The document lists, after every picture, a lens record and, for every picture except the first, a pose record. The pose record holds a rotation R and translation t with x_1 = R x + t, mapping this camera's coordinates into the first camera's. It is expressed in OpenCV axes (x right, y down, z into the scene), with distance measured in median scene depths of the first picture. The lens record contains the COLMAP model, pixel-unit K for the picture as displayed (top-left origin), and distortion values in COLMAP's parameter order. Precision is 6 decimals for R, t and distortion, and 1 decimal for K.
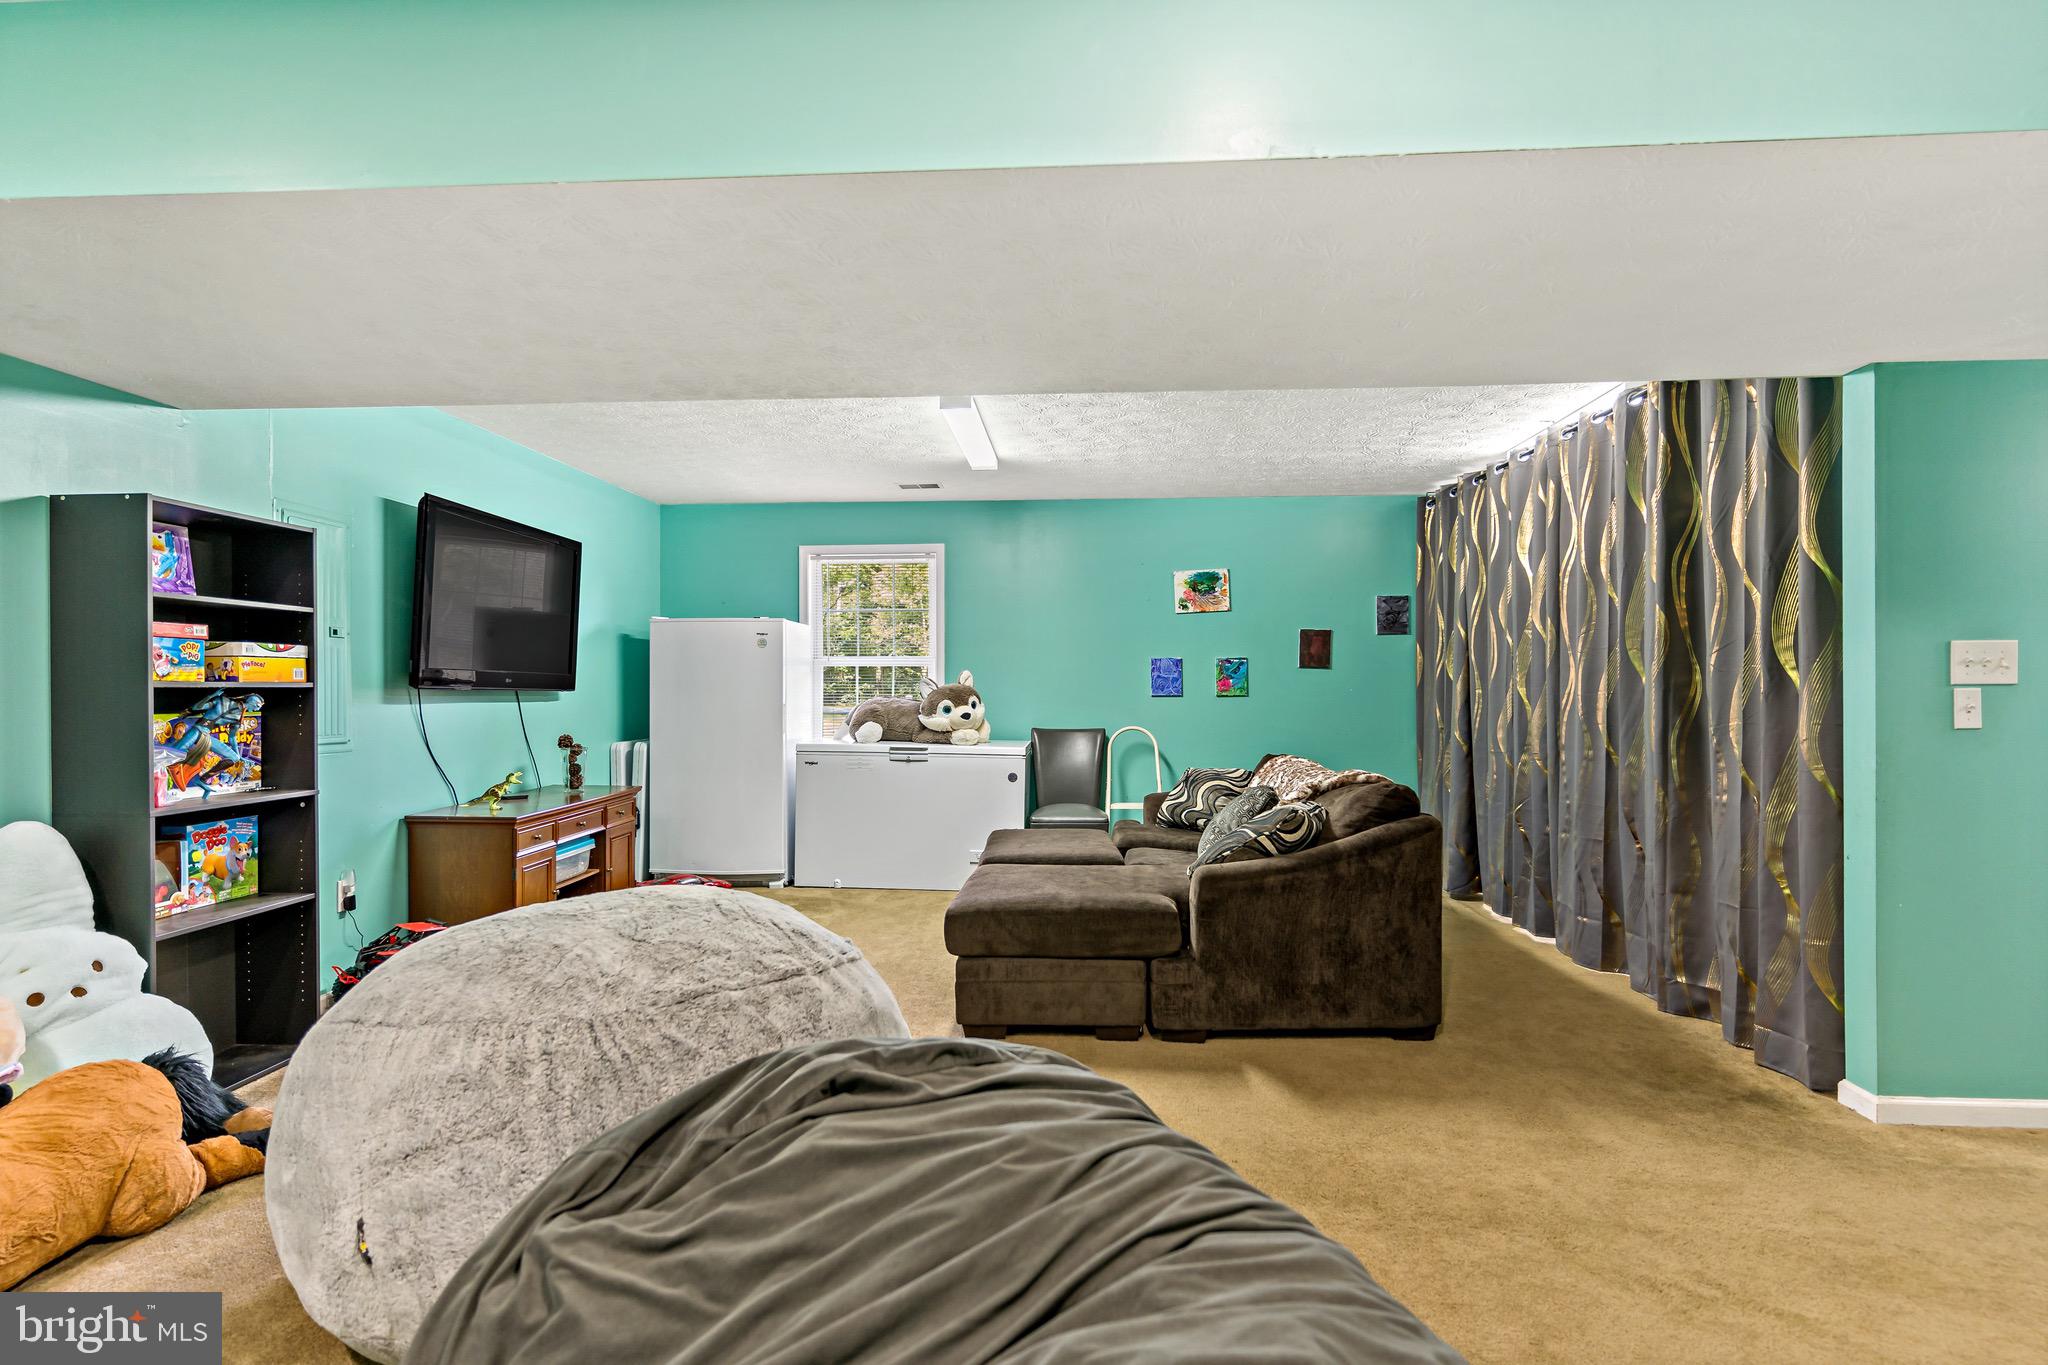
lens RADIAL K [[1021.3, 0, 1024.0], [0, 1021.3, 682.5], [0, 0, 1]] dist [-0.000361, 0.000229]
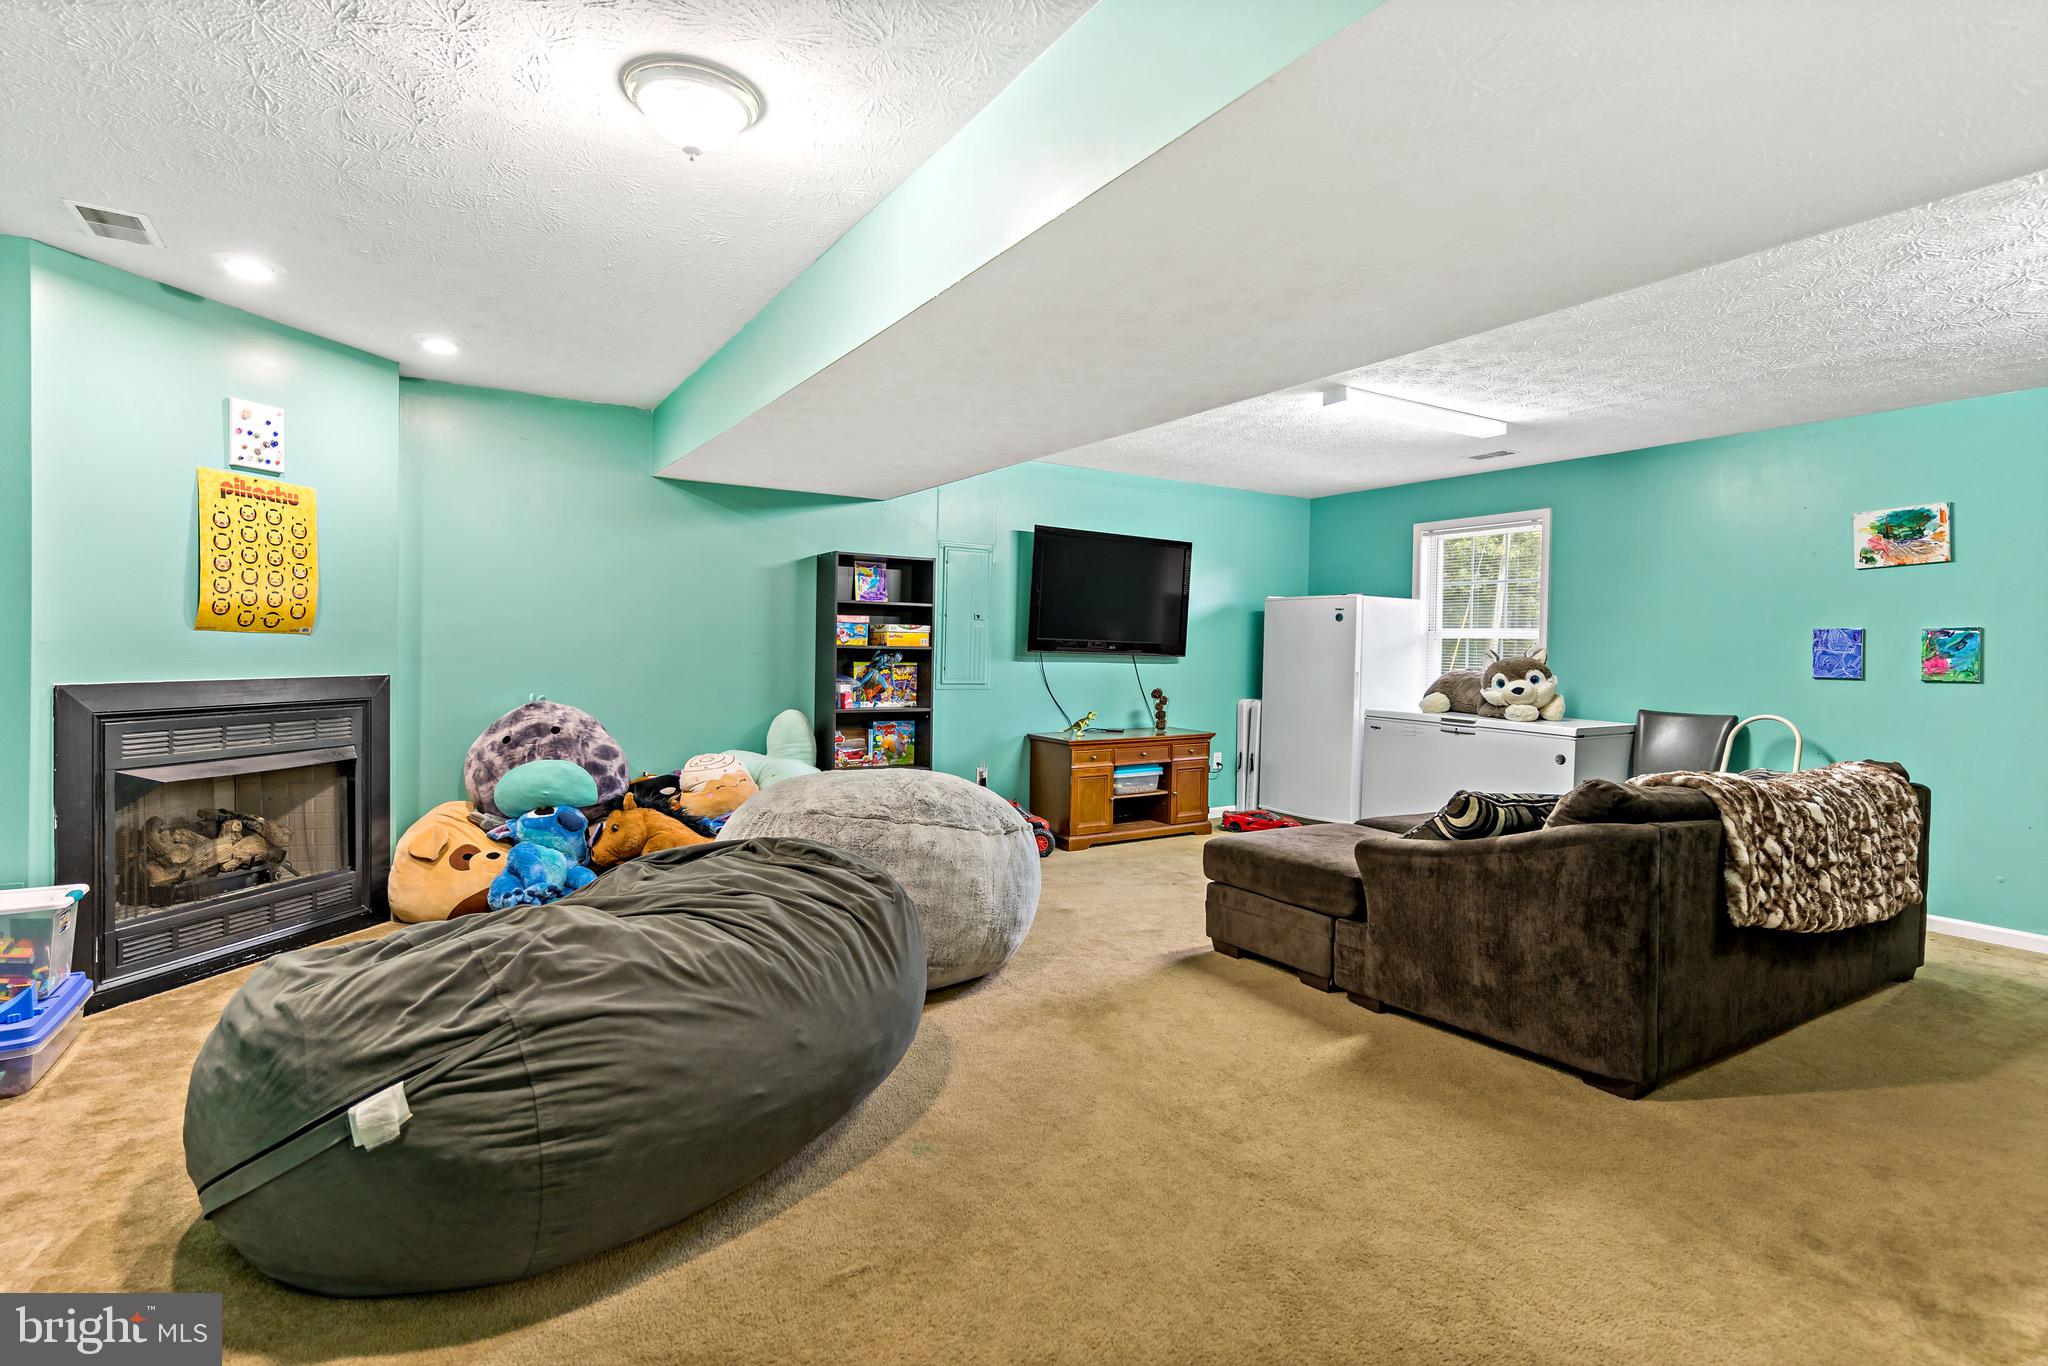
lens RADIAL K [[982.3, 0, 1024.0], [0, 982.3, 683.0], [0, 0, 1]] dist [0.002380, 0.000249]
pose [[0.580885, 0.038848, -0.813058, 0.662070], [-0.015356, 0.999206, 0.036771, -0.001908], [0.813841, -0.008875, 0.581020, 0.137800]]
